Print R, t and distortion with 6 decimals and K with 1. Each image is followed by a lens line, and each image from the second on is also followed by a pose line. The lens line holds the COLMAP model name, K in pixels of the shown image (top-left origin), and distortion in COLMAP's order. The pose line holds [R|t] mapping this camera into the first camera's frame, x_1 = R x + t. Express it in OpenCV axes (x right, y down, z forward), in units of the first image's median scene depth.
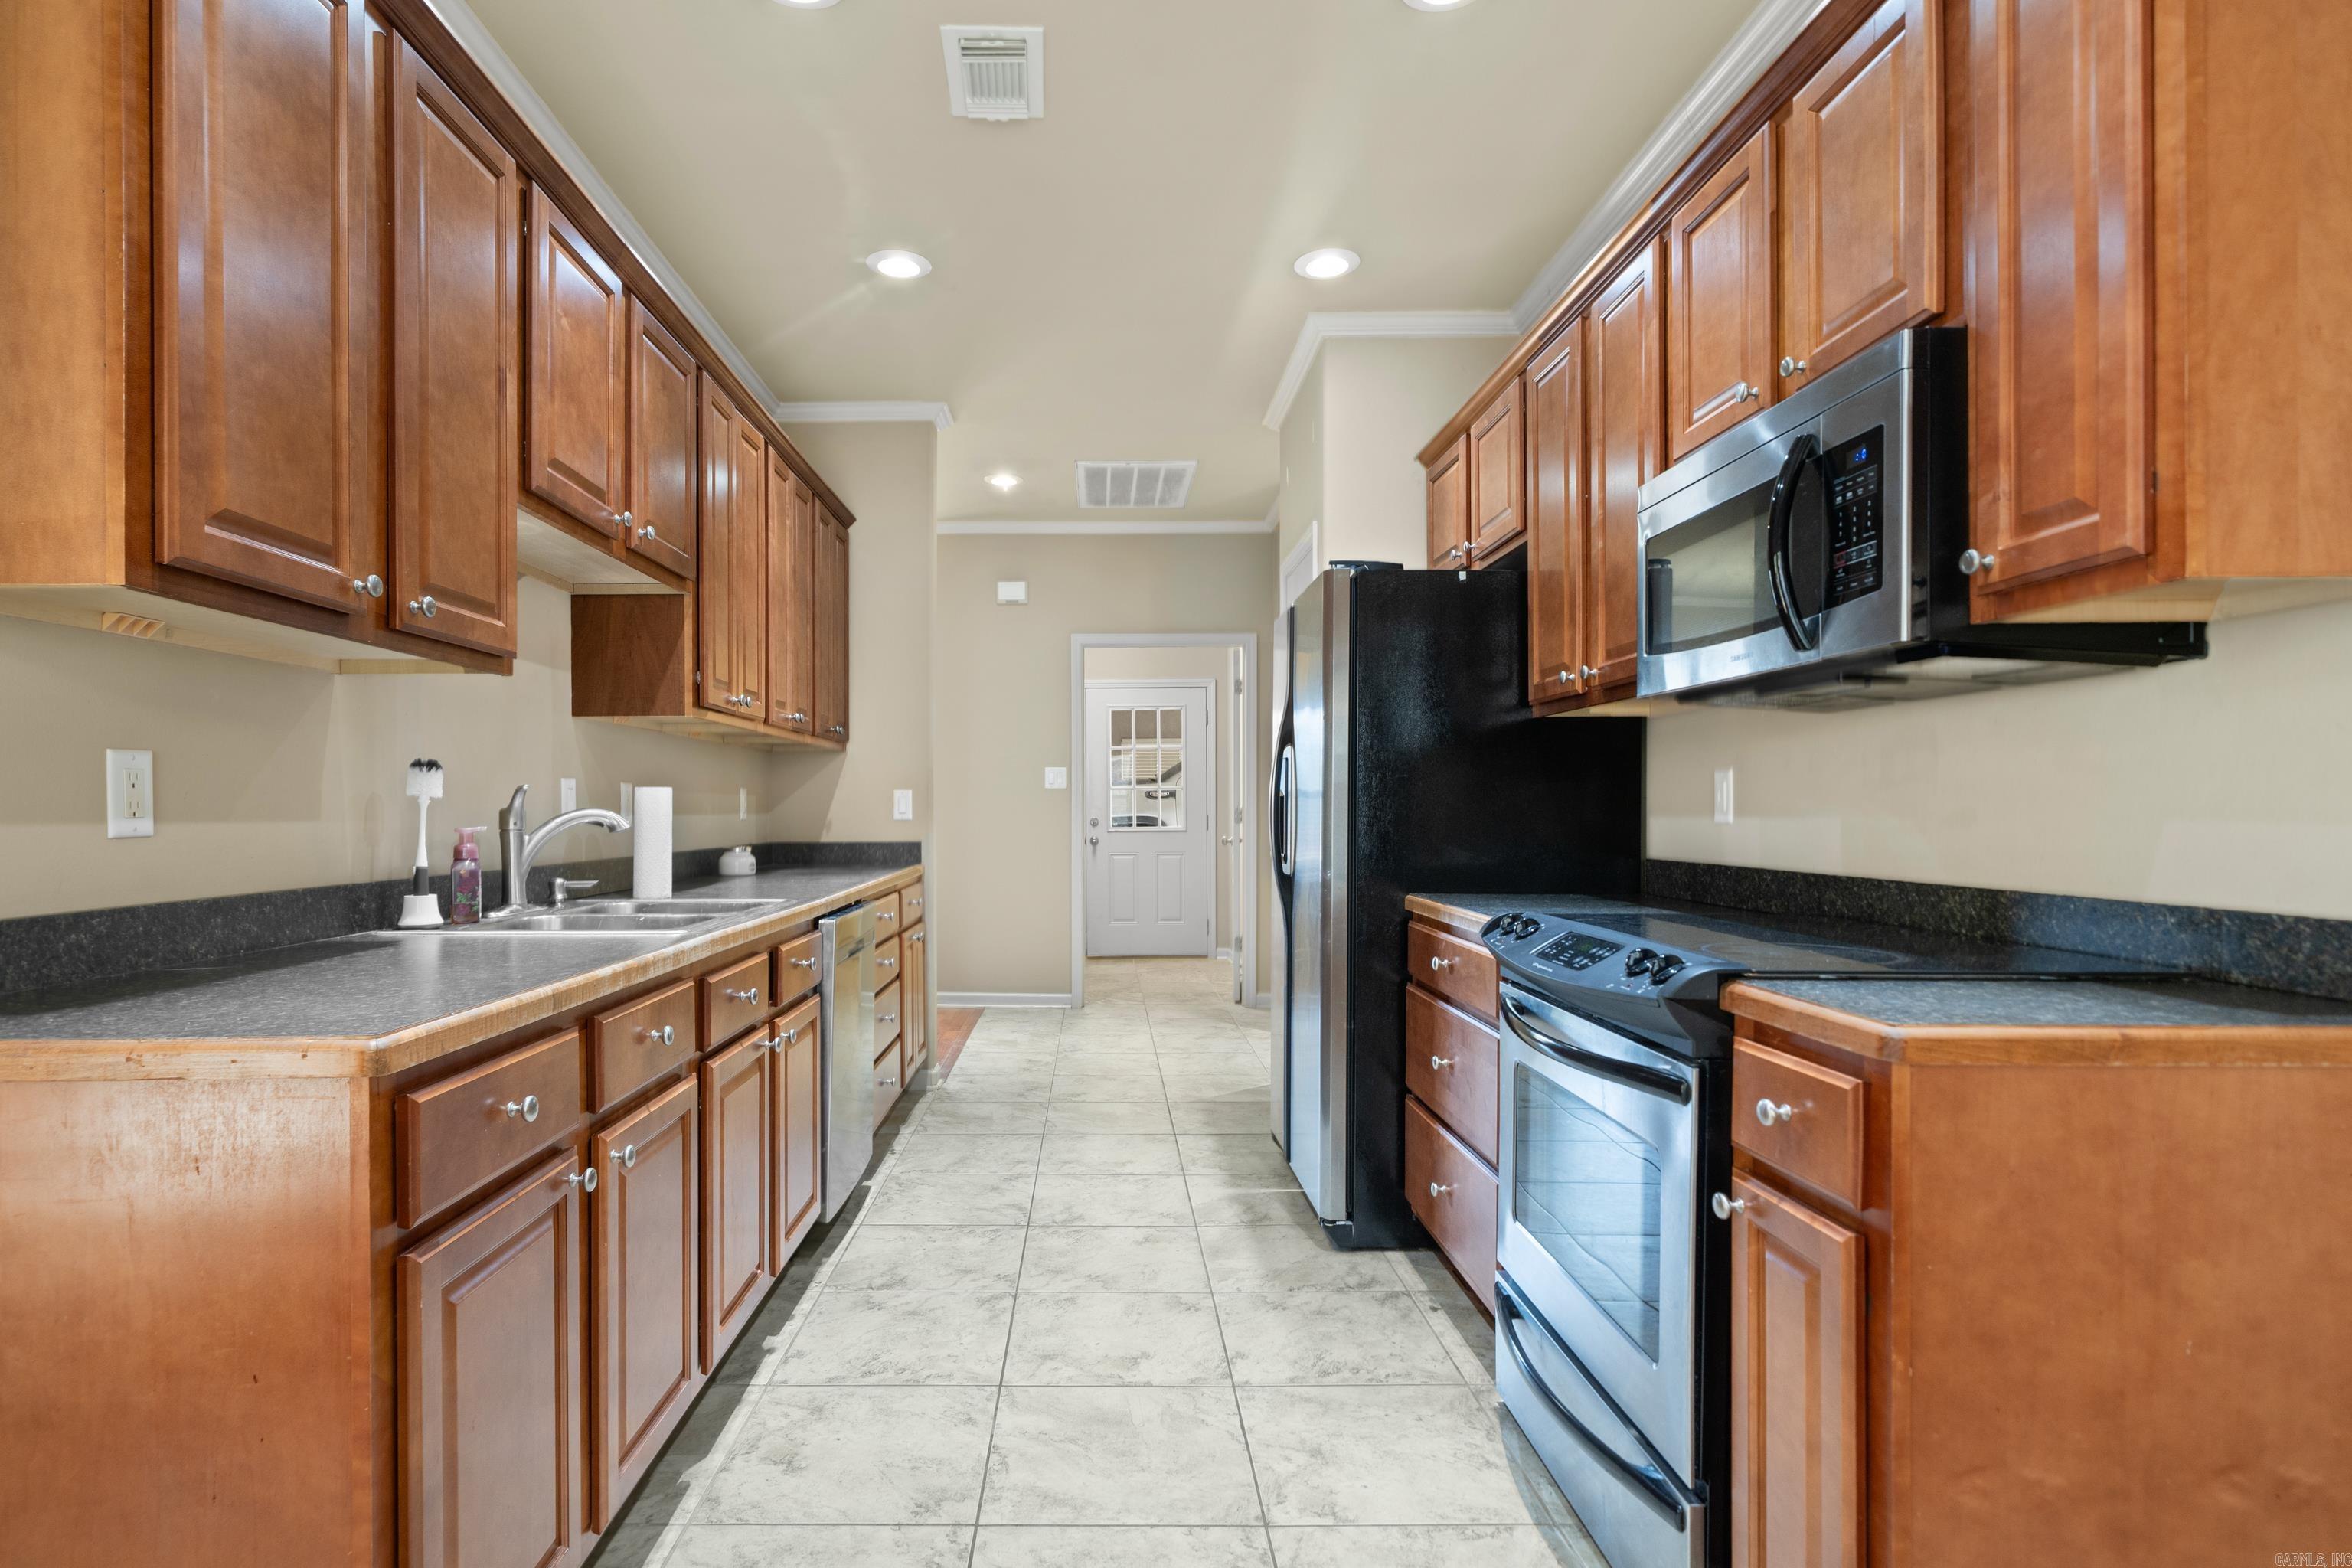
lens RADIAL K [[1228.9, 0, 1082.7], [0, 1228.9, 822.6], [0, 0, 1]] dist [-0.000570, 0.000009]
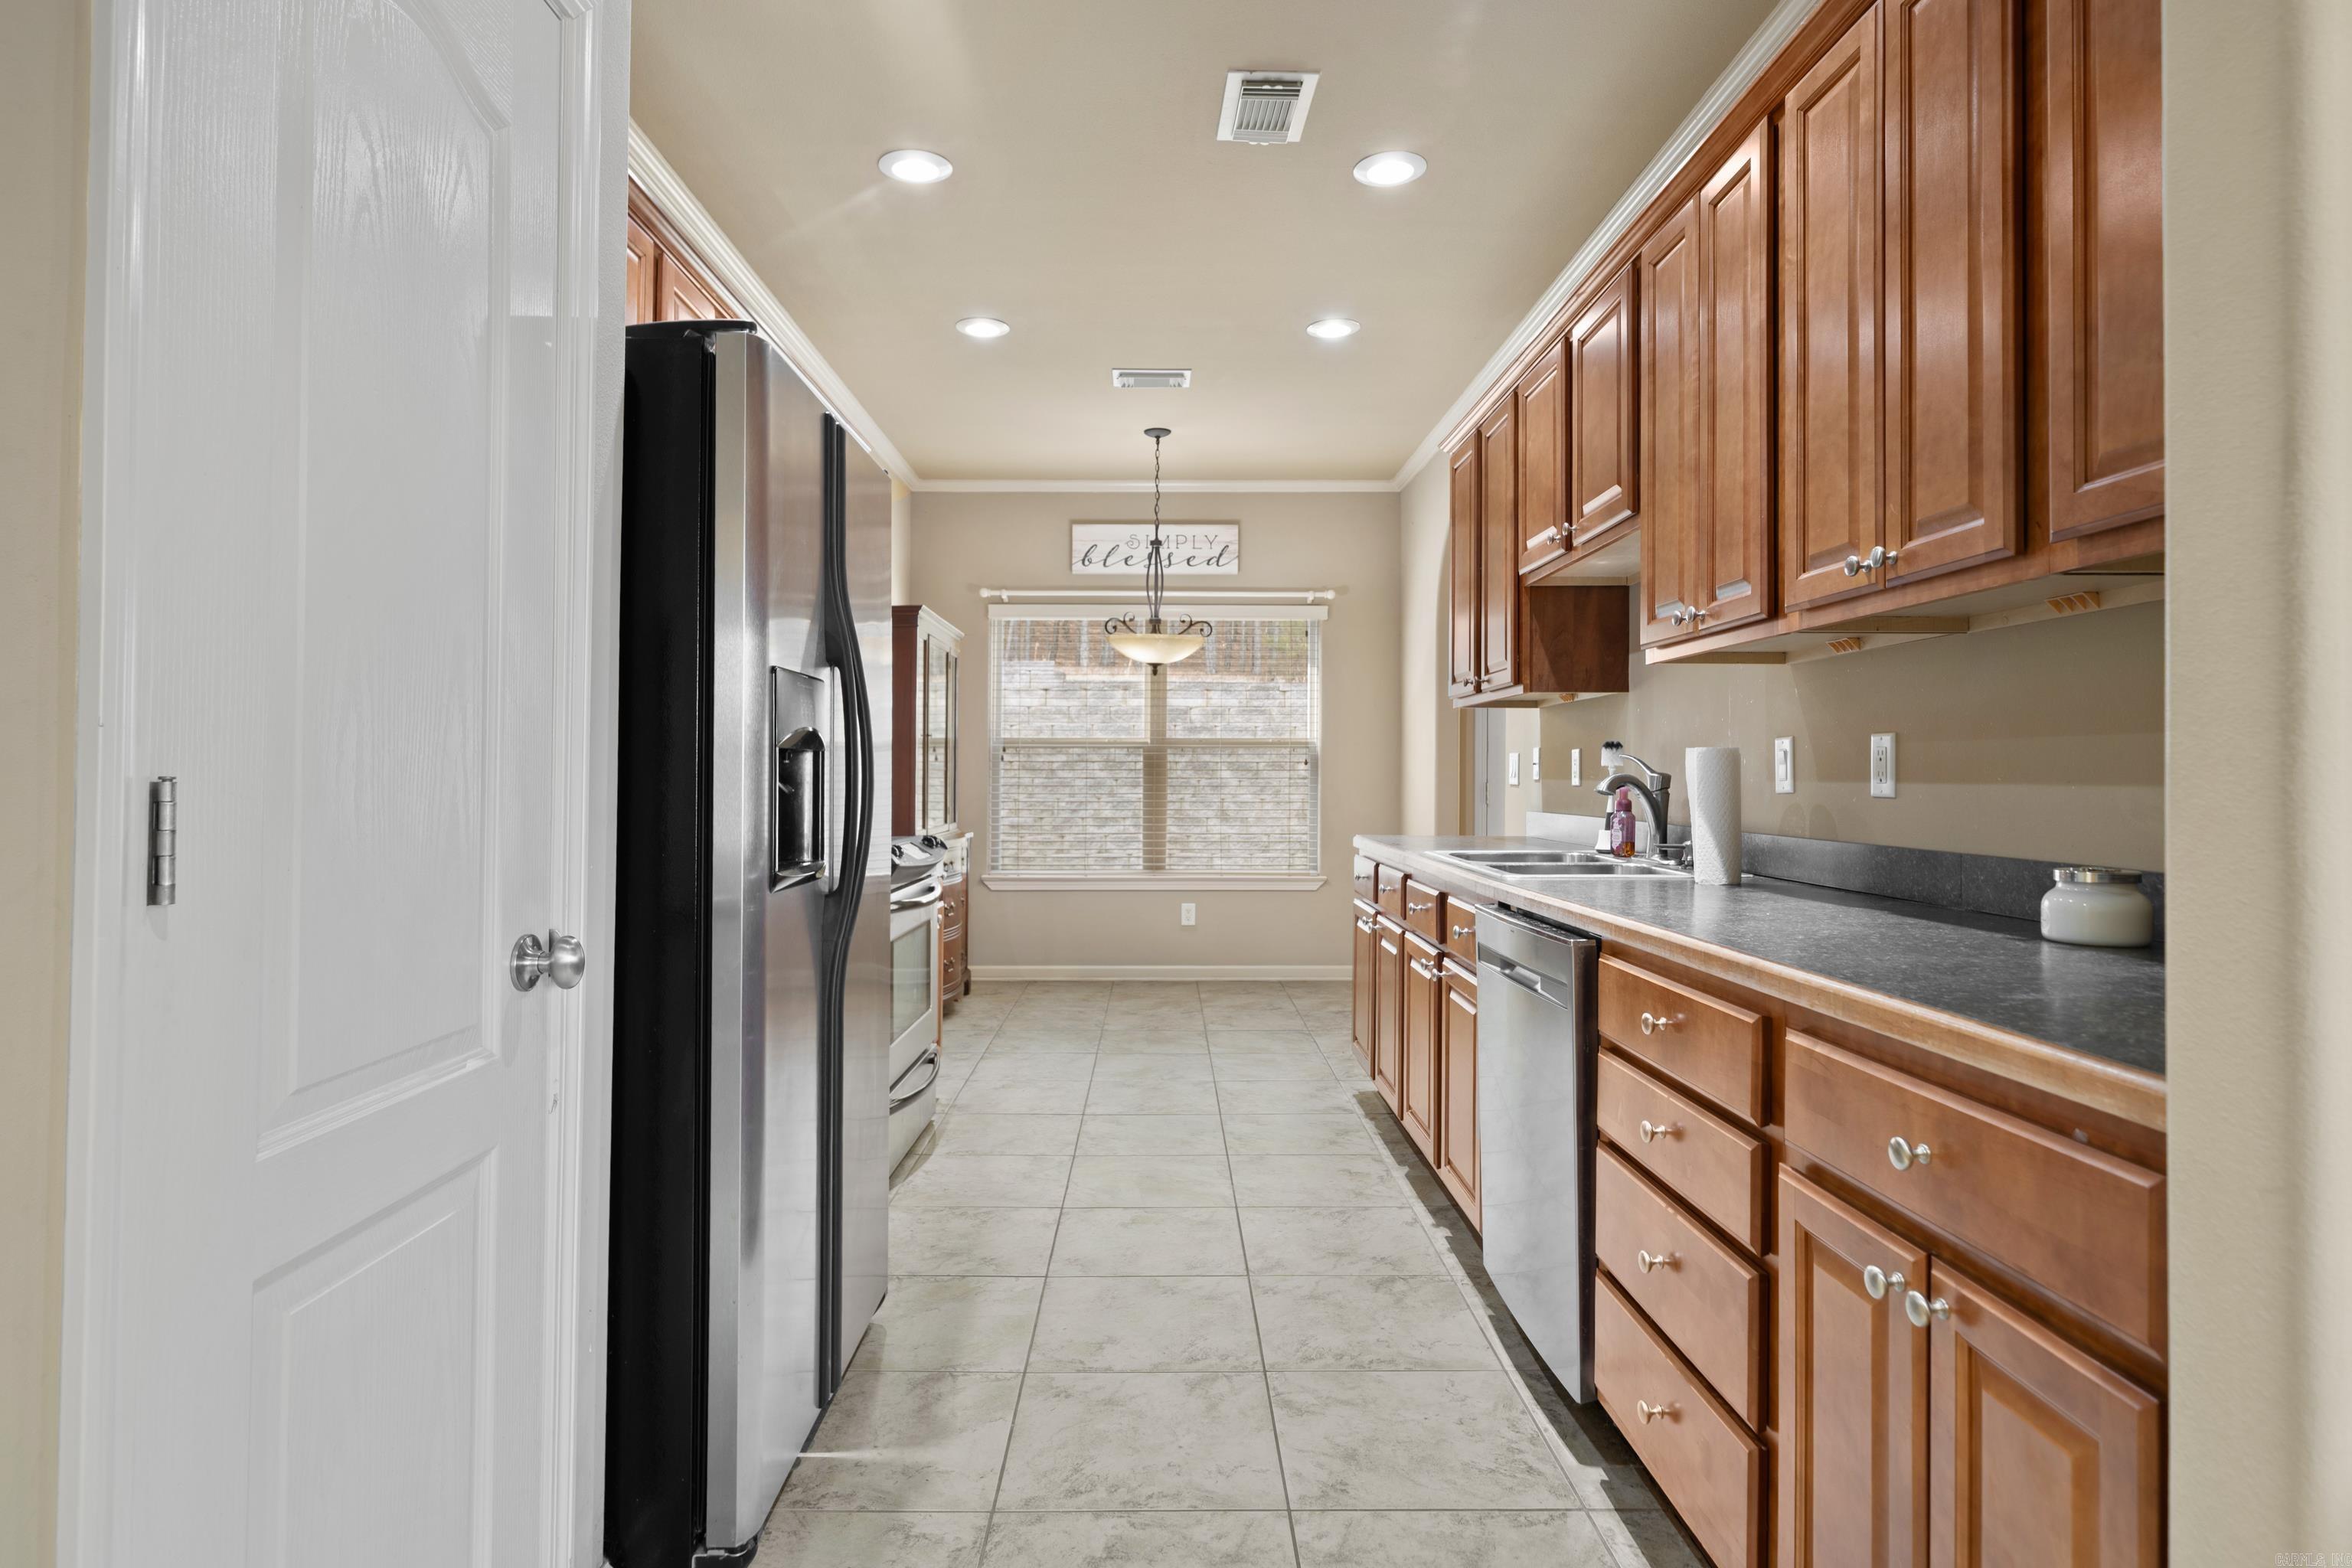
lens RADIAL K [[1257.2, 0, 1166.5], [0, 1257.2, 751.8], [0, 0, 1]] dist [-0.001494, 0.000077]
pose [[-0.999861, 0.001543, -0.016606, 0.029962], [0.001693, 0.999958, -0.009019, -0.024078], [0.016591, -0.009046, -0.999821, 2.268222]]
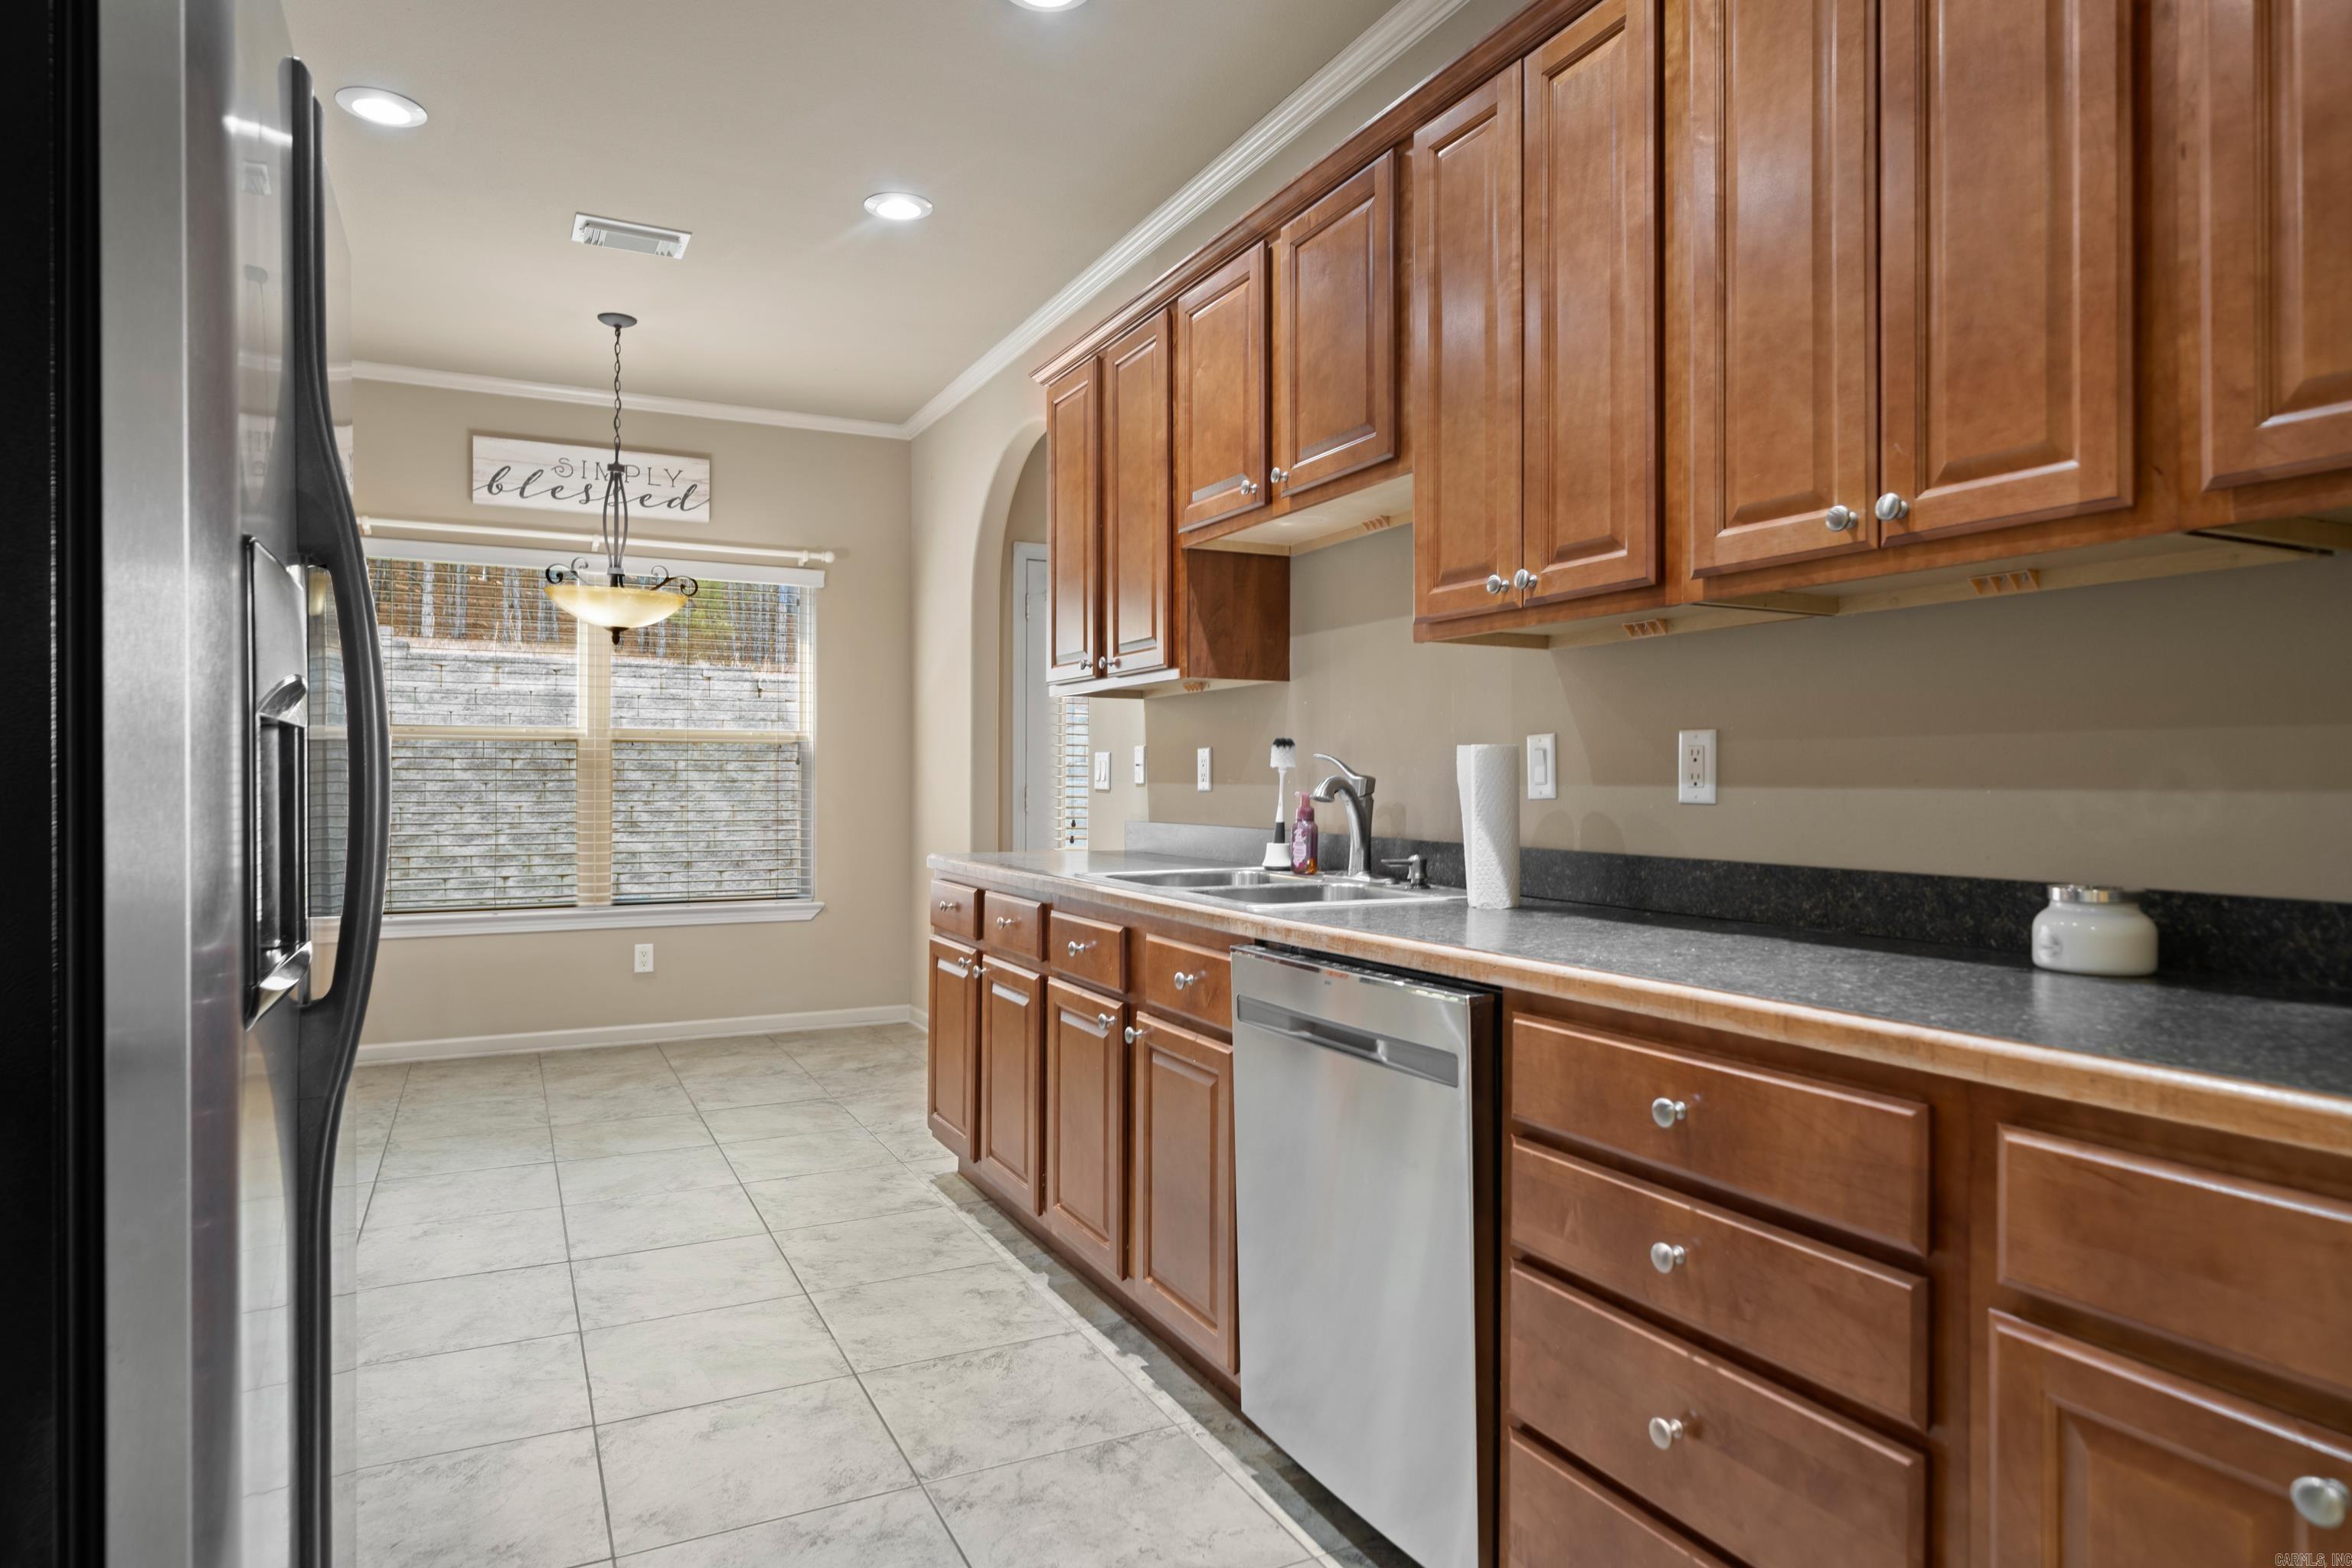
lens RADIAL K [[1369.9, 0, 1176.0], [0, 1369.9, 784.0], [0, 0, 1]] dist [0.002438, 0.002366]
pose [[-0.891872, 0.004308, -0.452266, 0.185898], [-0.002104, 0.999904, 0.013674, -0.021703], [0.452282, 0.013147, -0.891778, 1.983022]]
